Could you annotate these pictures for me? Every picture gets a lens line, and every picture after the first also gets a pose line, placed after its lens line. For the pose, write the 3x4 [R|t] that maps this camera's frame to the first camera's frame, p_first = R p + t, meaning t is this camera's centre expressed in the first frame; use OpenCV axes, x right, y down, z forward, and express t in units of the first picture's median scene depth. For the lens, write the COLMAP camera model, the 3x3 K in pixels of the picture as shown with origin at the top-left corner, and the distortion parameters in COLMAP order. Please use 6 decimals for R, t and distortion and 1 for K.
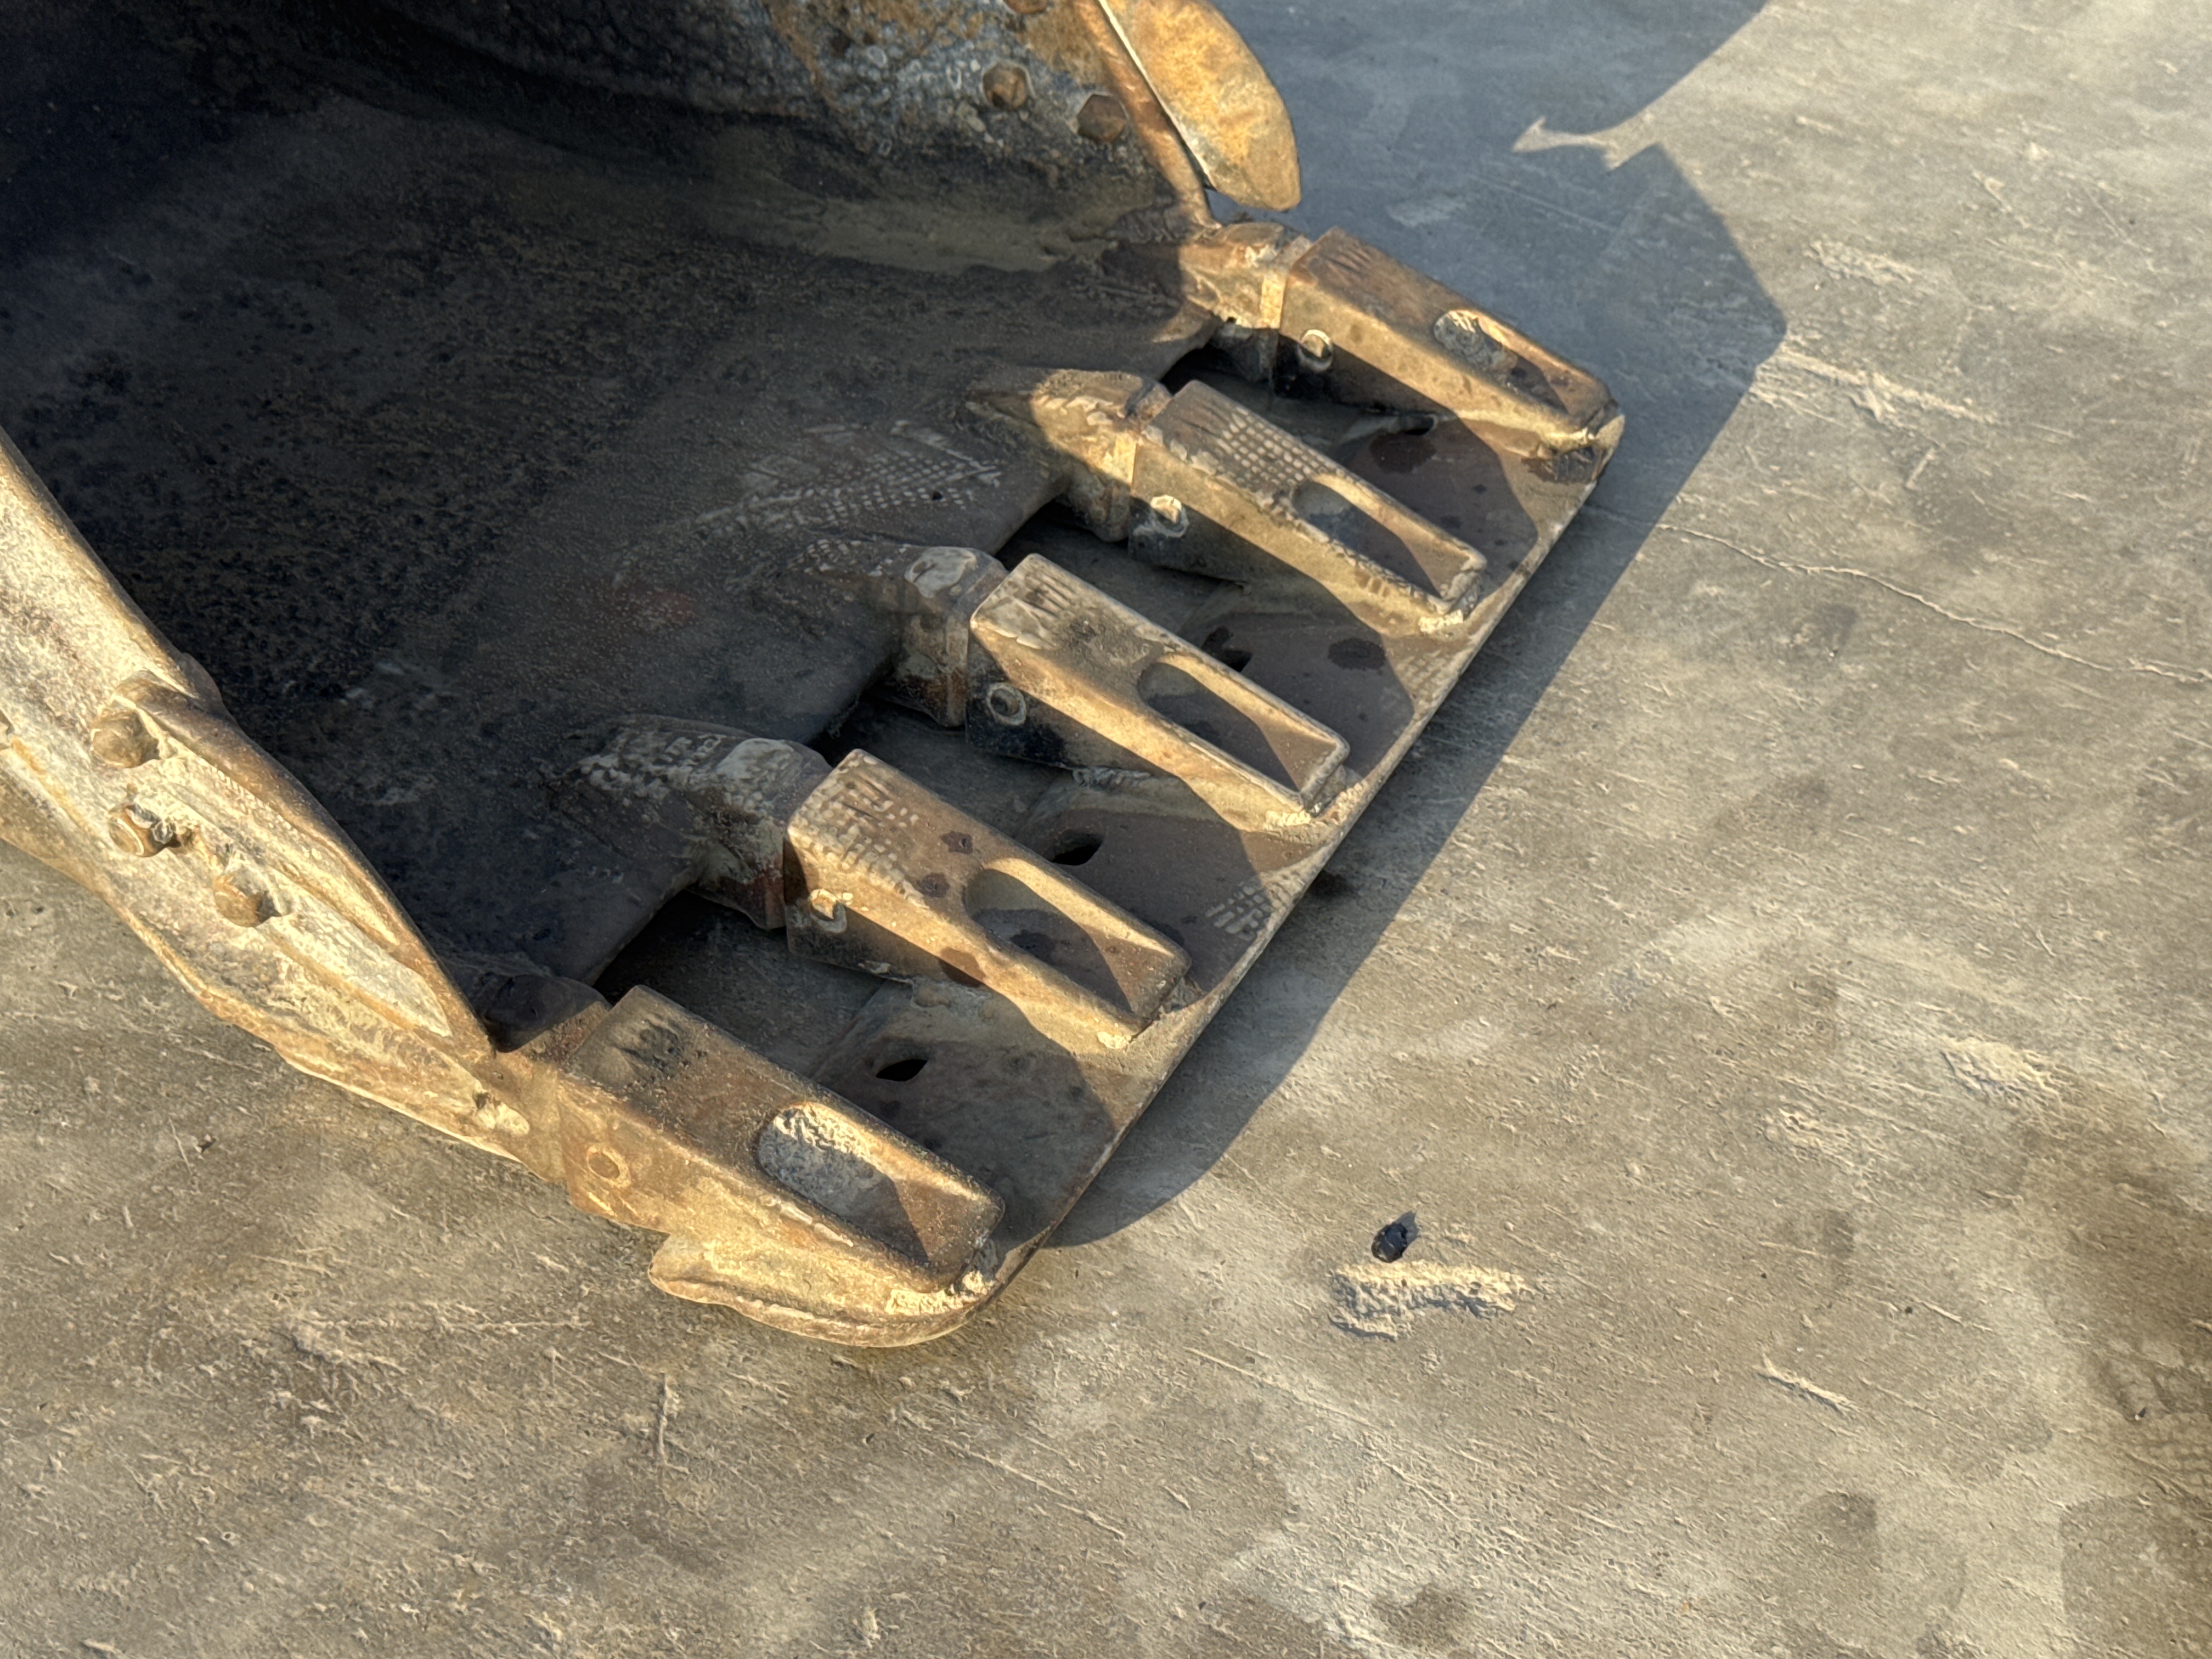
lens RADIAL K [[3293.9, 0, 1107.8], [0, 3293.9, 831.2], [0, 0, 1]] dist [0.140463, 0.000000]
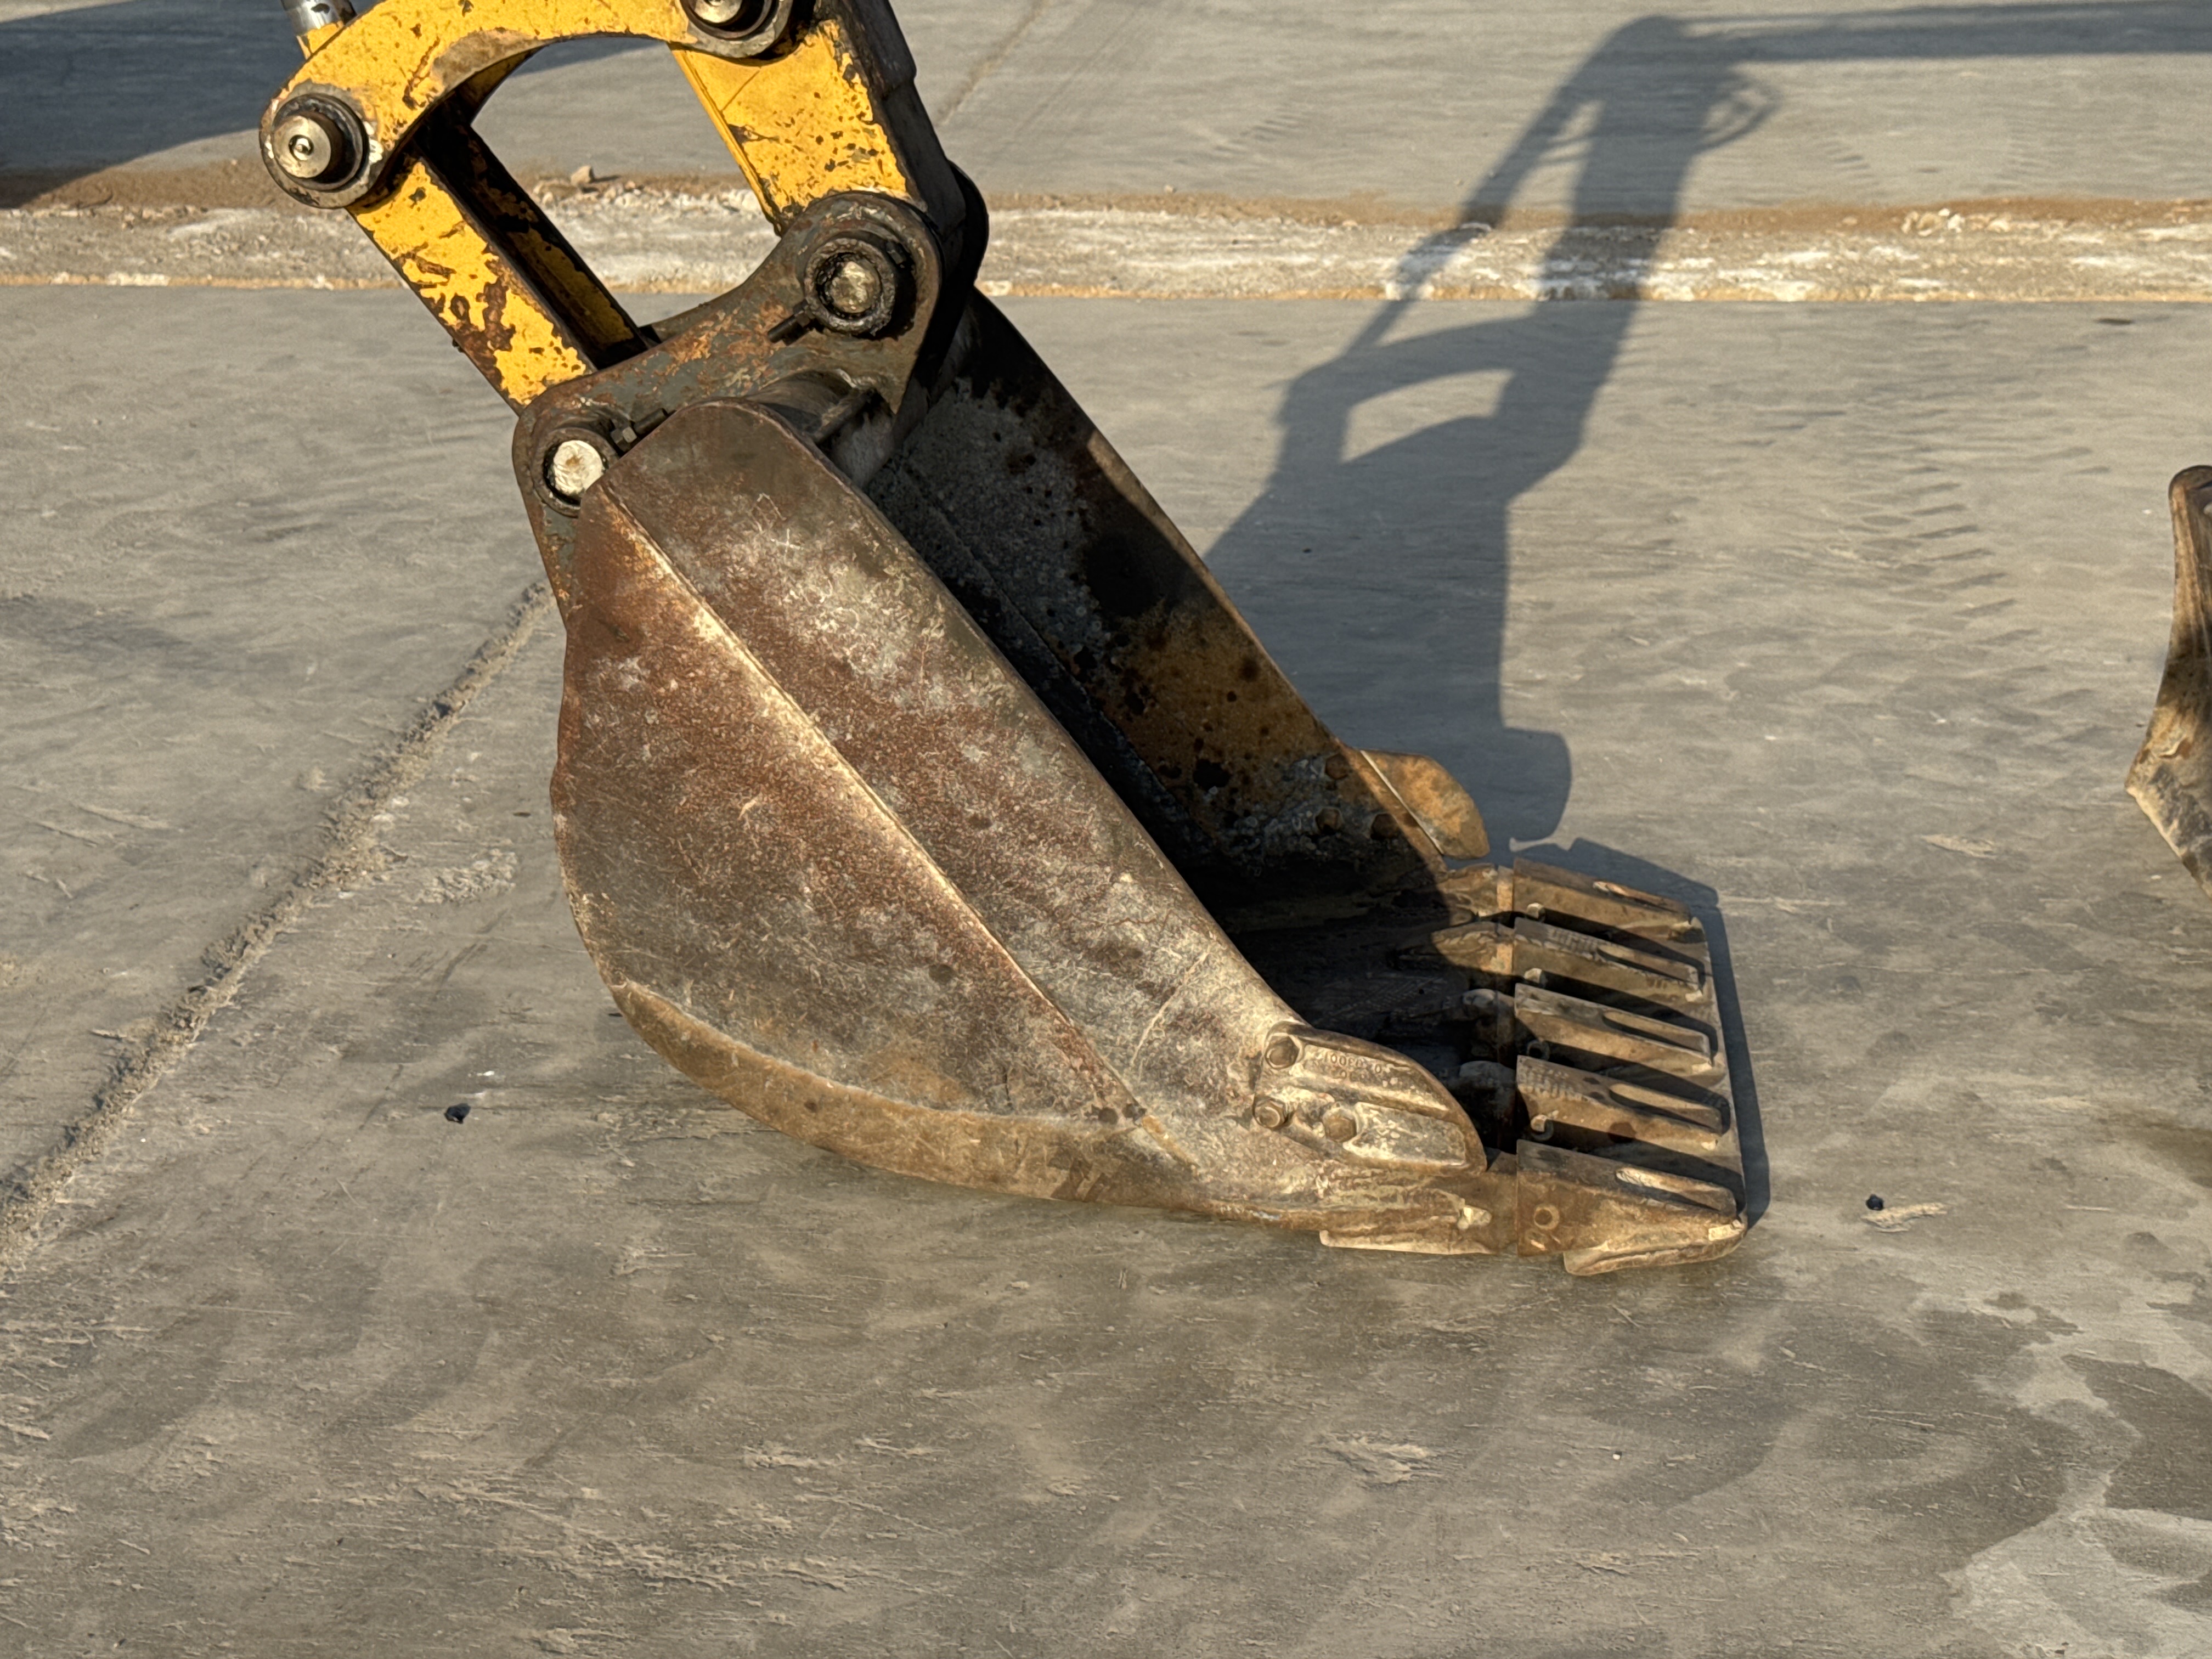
lens RADIAL K [[3293.9, 0, 1103.7], [0, 3293.9, 828.5], [0, 0, 1]] dist [0.140463, 0.000000]
pose [[0.931150, -0.161440, 0.326951, -0.766226], [0.272541, 0.903814, -0.329912, 0.358768], [-0.242242, 0.396305, 0.885585, -0.605836]]
